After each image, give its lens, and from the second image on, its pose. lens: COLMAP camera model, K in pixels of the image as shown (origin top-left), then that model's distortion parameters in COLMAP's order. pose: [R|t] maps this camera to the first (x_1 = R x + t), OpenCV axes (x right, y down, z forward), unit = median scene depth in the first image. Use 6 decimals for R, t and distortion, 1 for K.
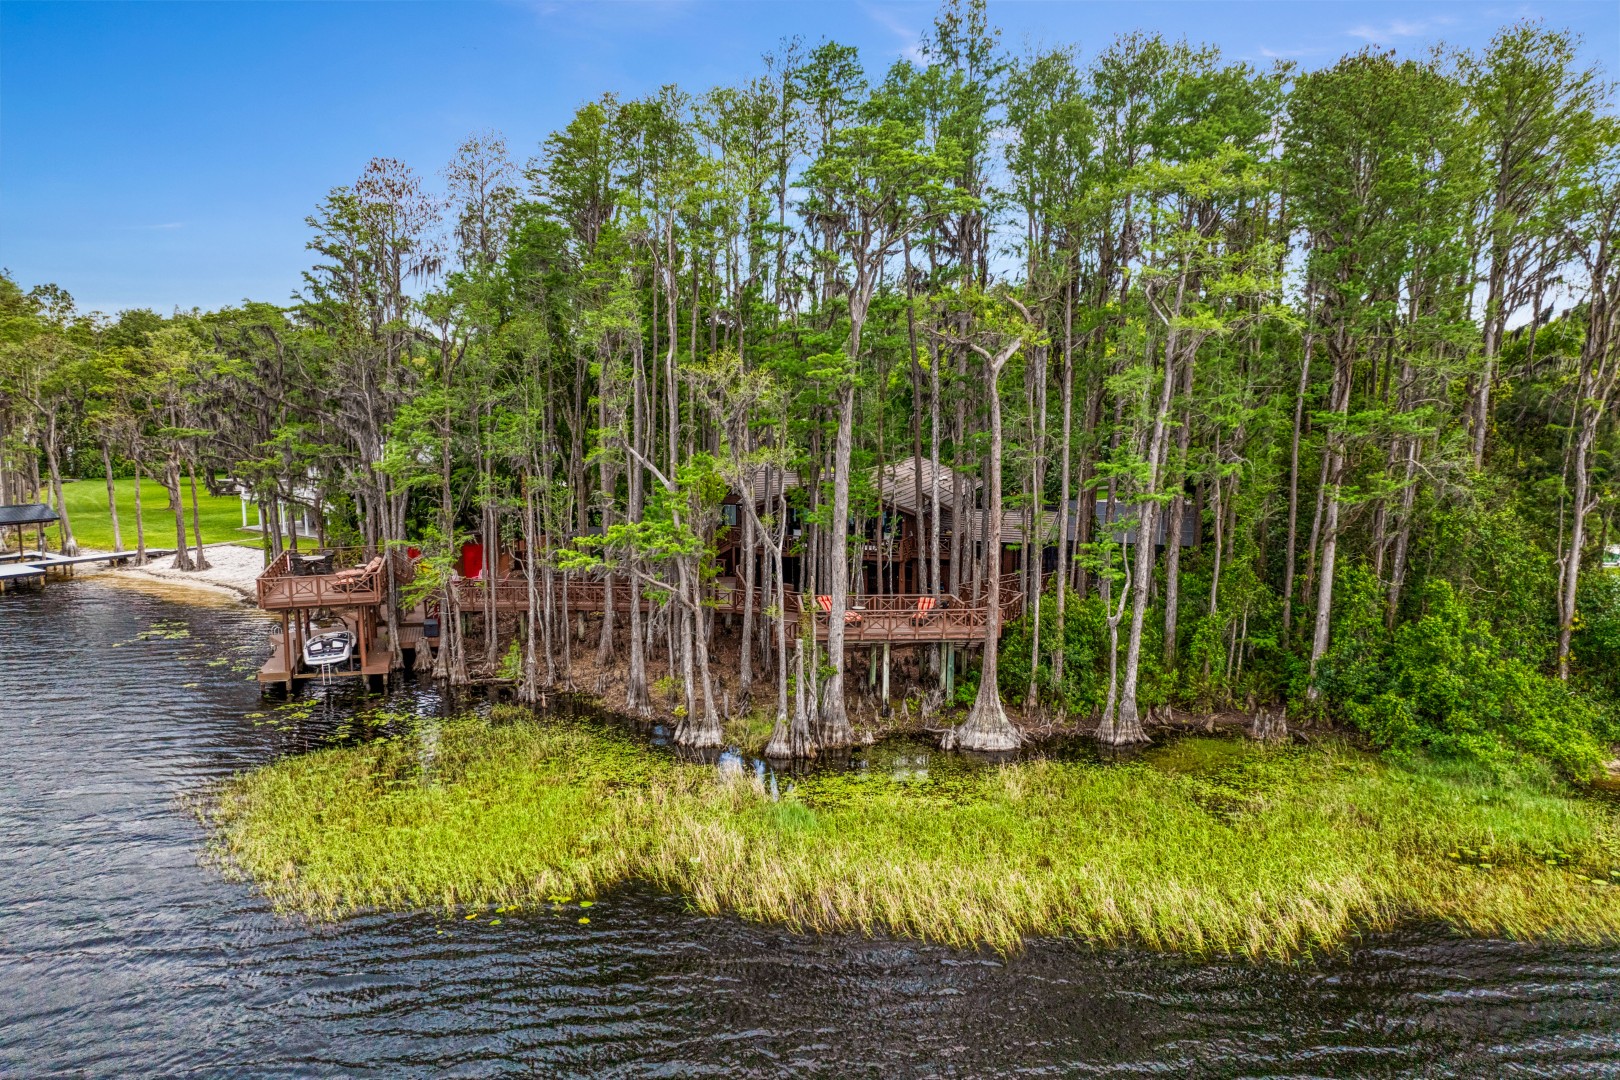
lens RADIAL K [[1136.6, 0, 810.0], [0, 1136.6, 540.0], [0, 0, 1]] dist [-0.001854, -0.000778]
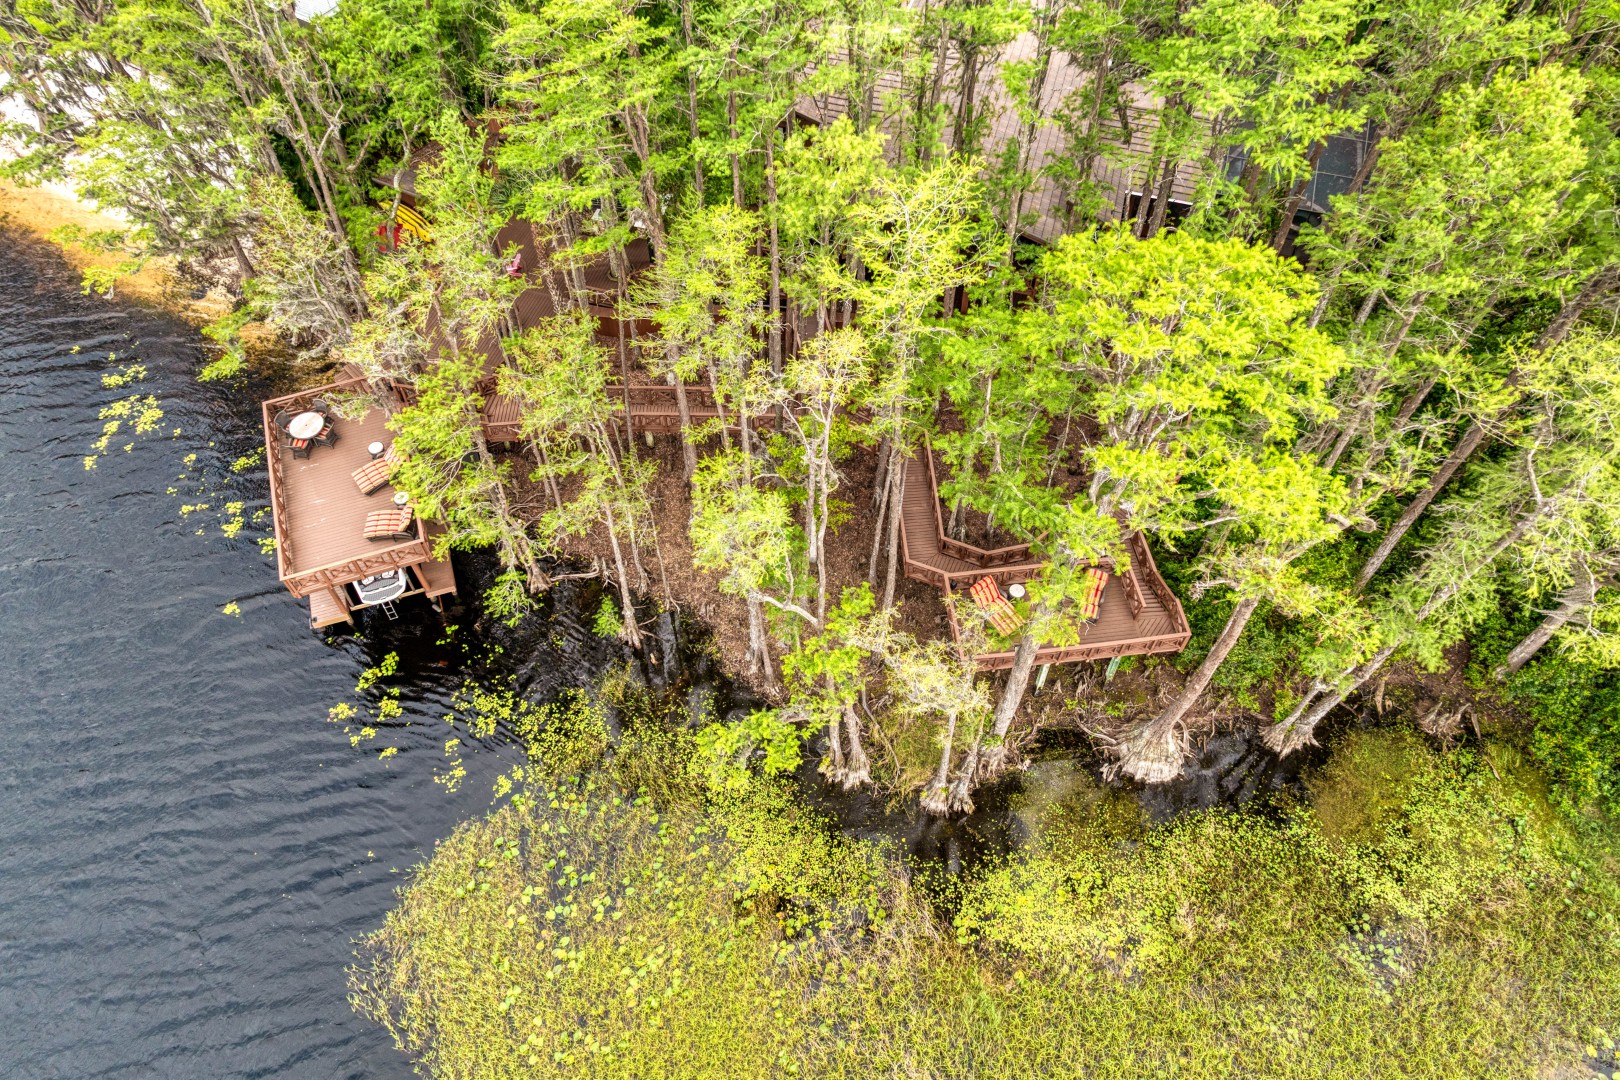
lens RADIAL K [[1149.0, 0, 812.9], [0, 1149.0, 549.1], [0, 0, 1]] dist [-0.042881, -0.002294]
pose [[0.998998, -0.041432, 0.016951, -0.131082], [0.014988, 0.666368, 0.745472, -0.647153], [-0.042182, -0.744471, 0.666321, 0.504531]]
